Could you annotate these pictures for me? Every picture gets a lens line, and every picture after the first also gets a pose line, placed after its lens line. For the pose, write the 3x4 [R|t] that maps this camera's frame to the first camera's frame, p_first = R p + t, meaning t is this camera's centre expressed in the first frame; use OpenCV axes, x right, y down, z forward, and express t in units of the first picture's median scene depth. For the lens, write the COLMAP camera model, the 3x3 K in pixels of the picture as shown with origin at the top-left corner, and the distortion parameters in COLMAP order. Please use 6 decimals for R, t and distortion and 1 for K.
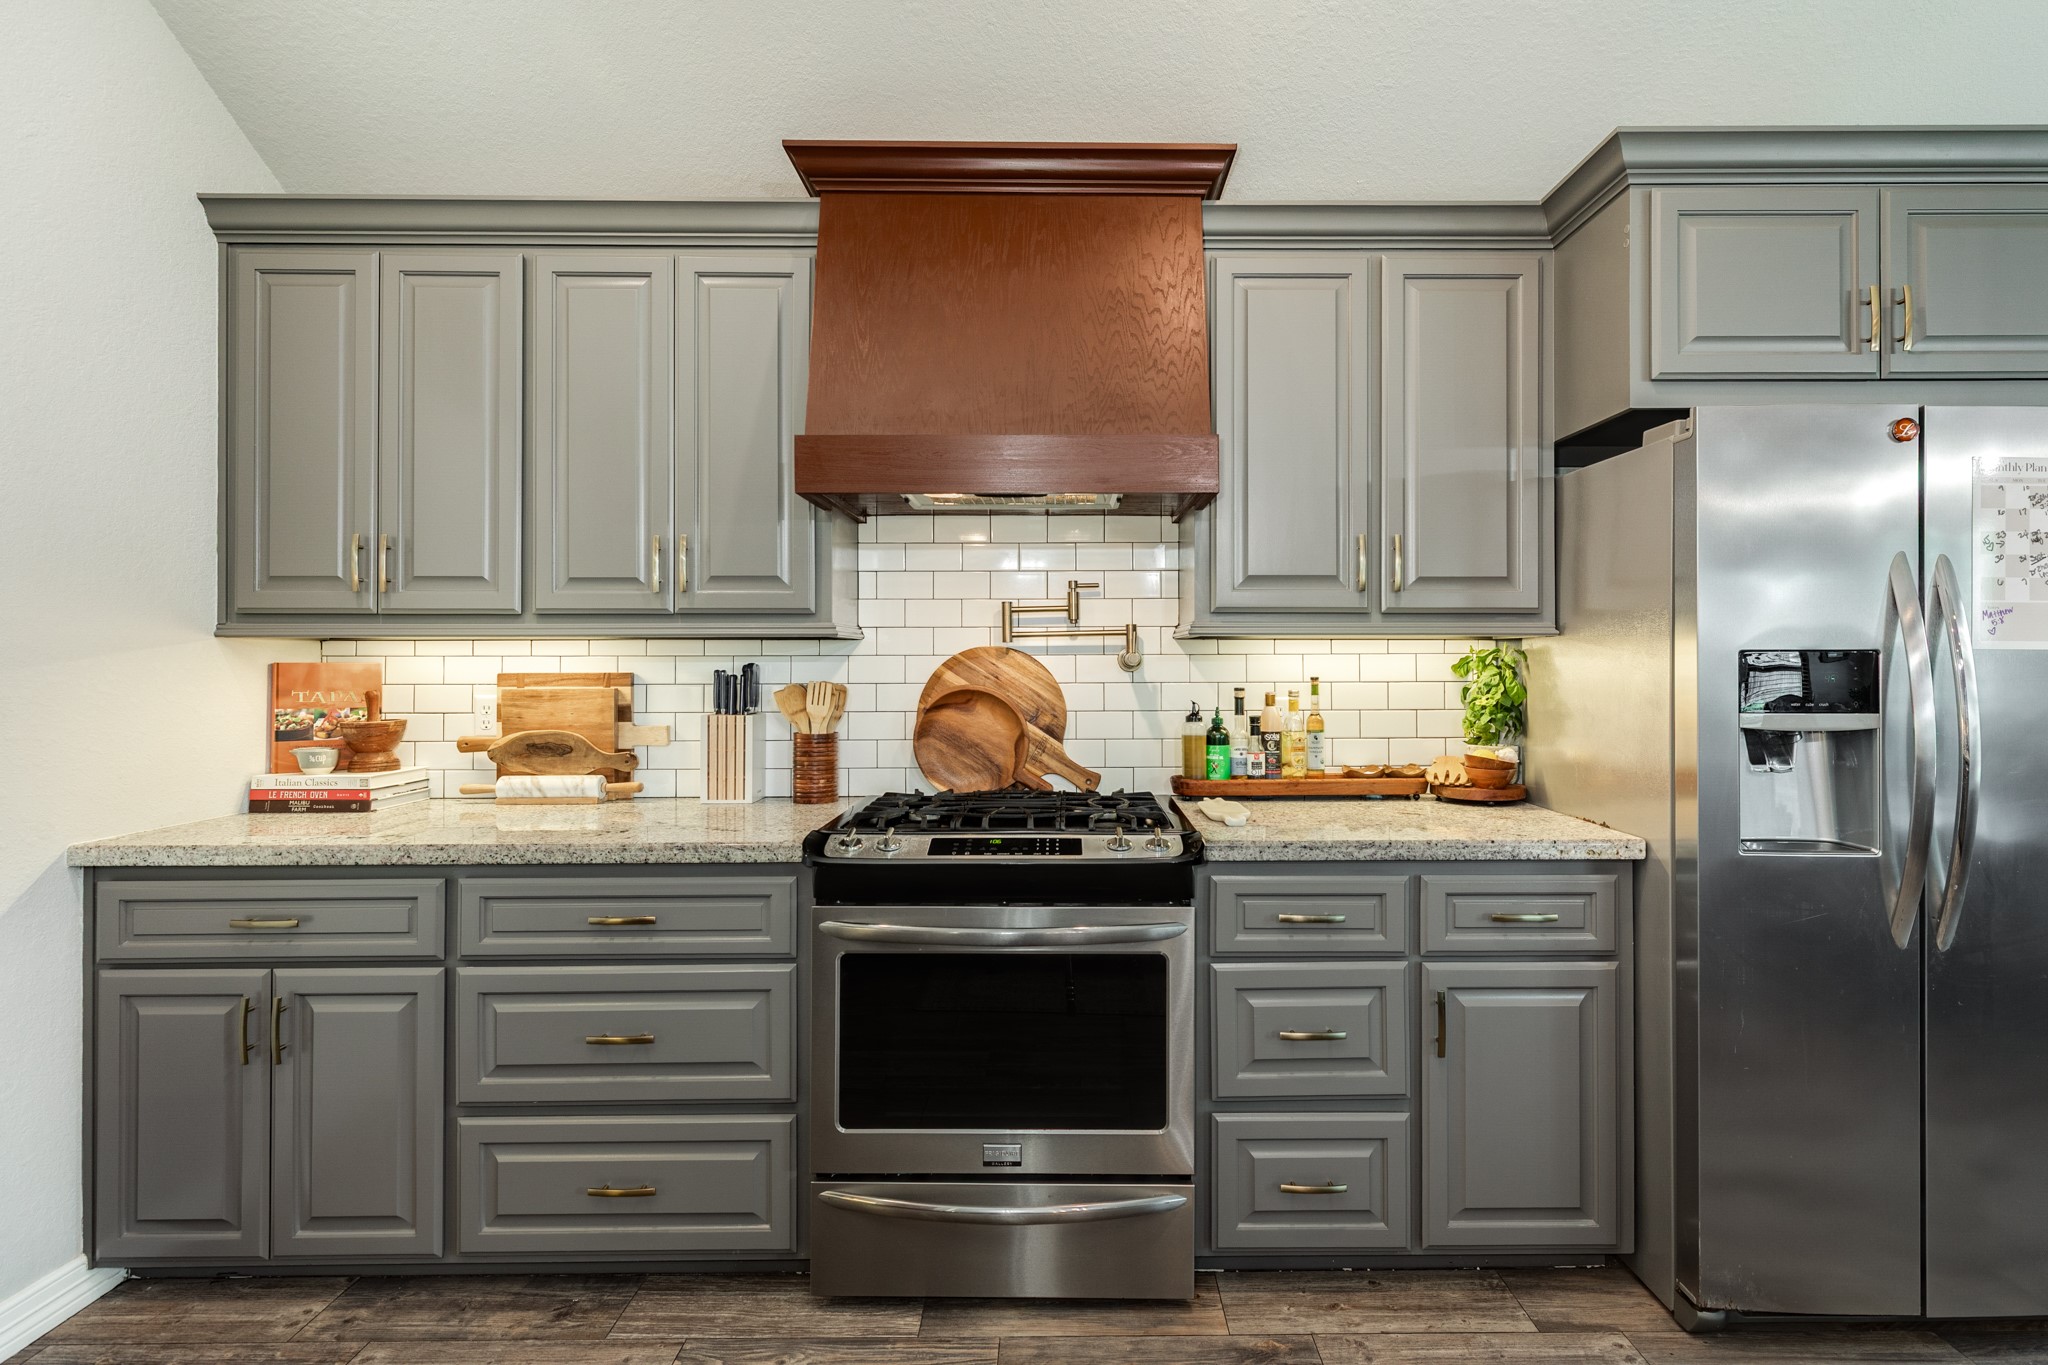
lens RADIAL K [[917.2, 0, 1052.6], [0, 917.2, 659.9], [0, 0, 1]] dist [0.003446, 0.000744]
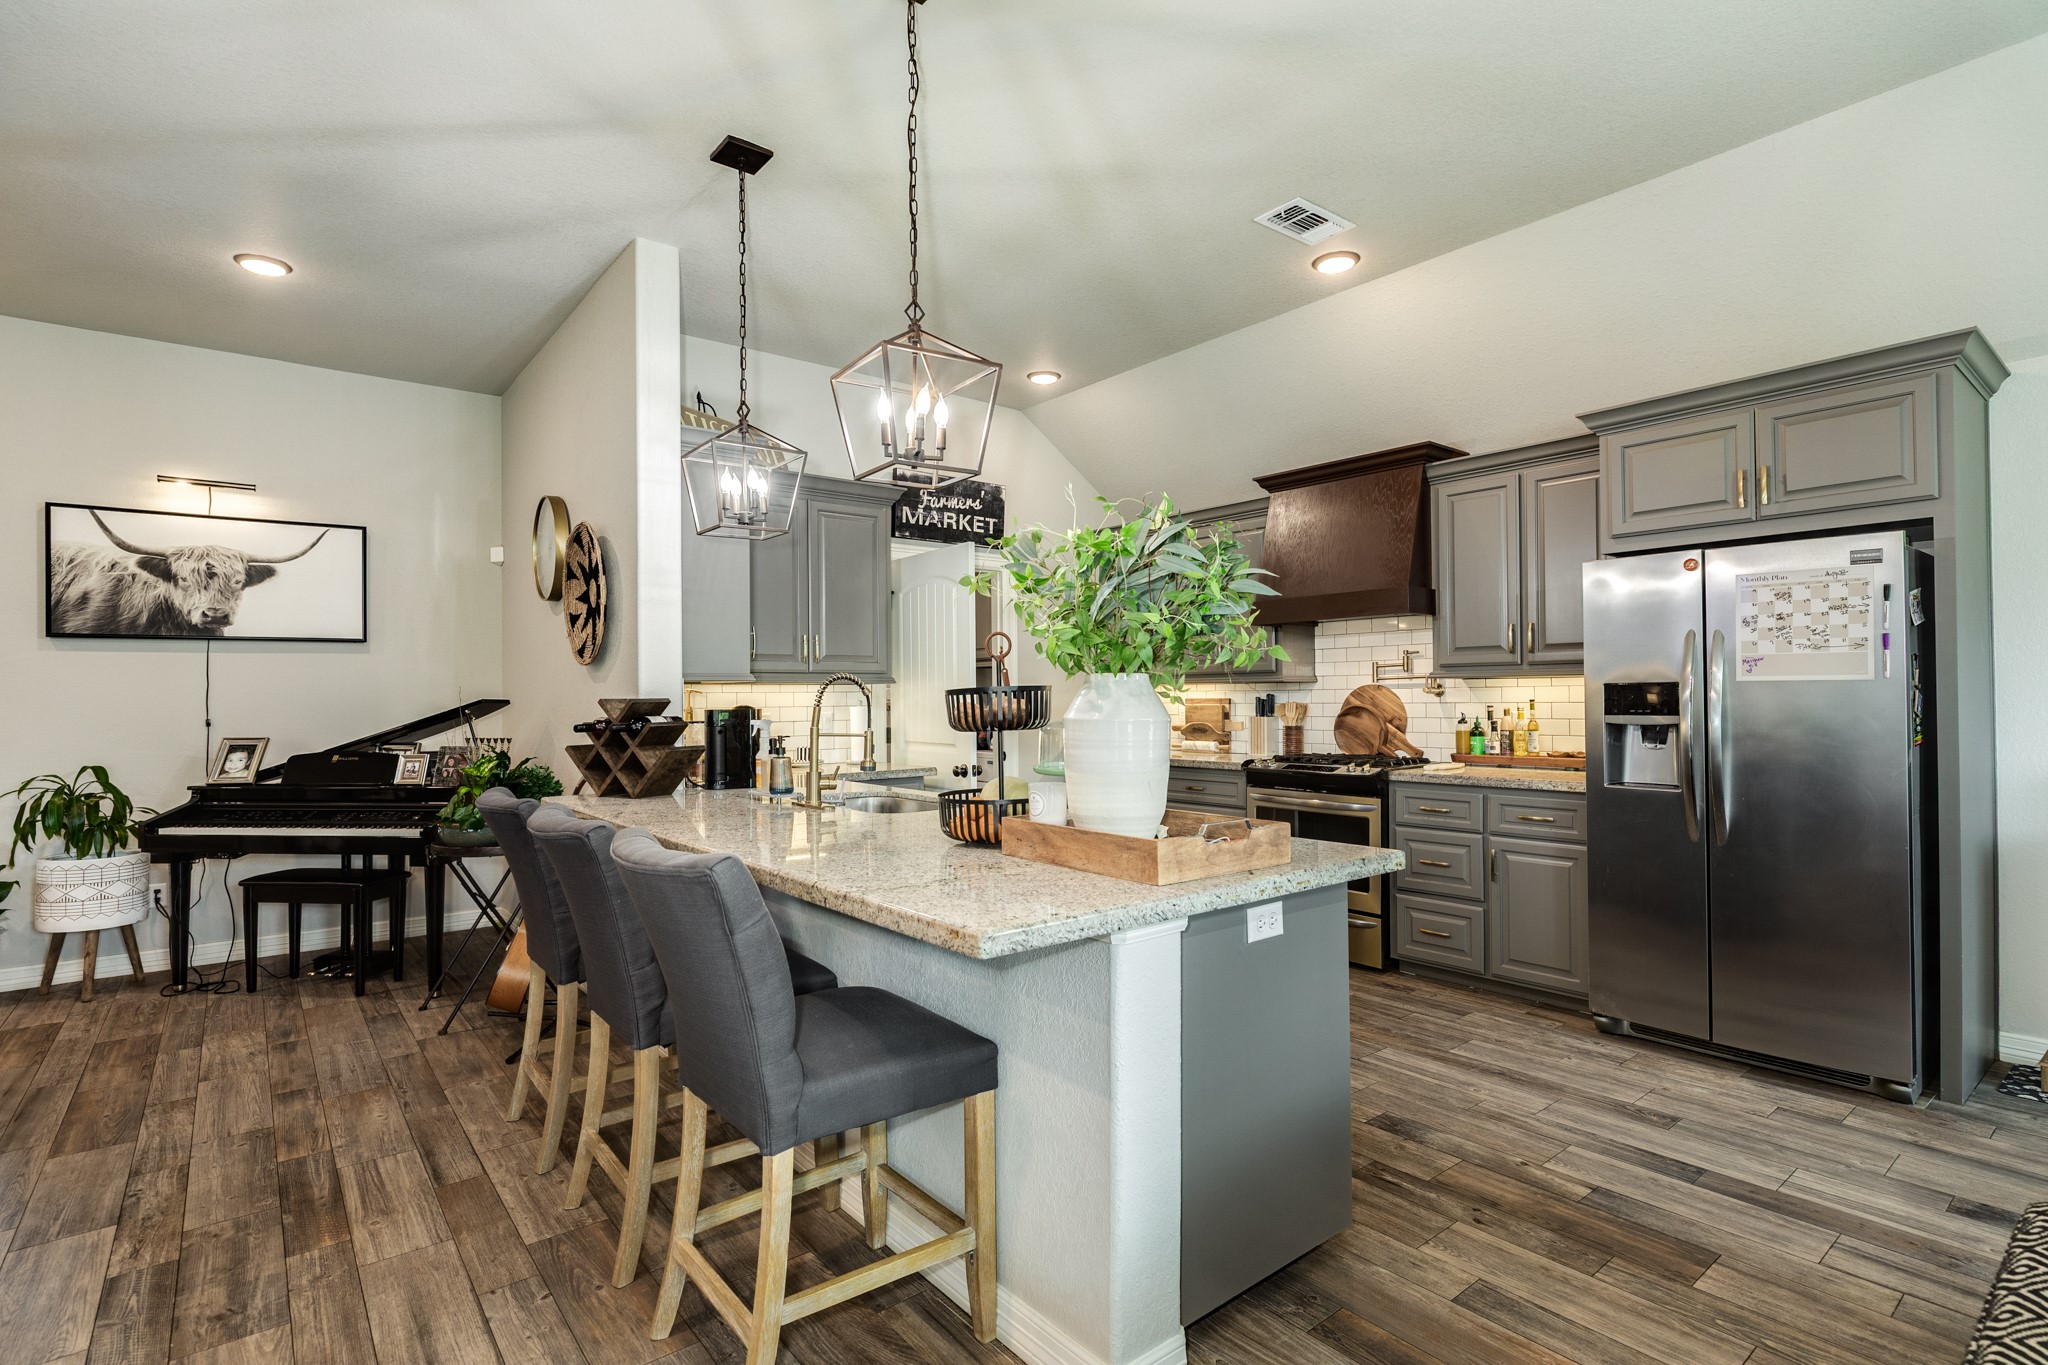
lens RADIAL K [[983.6, 0, 1034.5], [0, 983.6, 688.8], [0, 0, 1]] dist [-0.006162, -0.000136]
pose [[0.620438, -0.011235, -0.784175, 1.183675], [0.006524, 0.999937, -0.009164, 0.009201], [0.784228, 0.000569, 0.620472, -0.921112]]
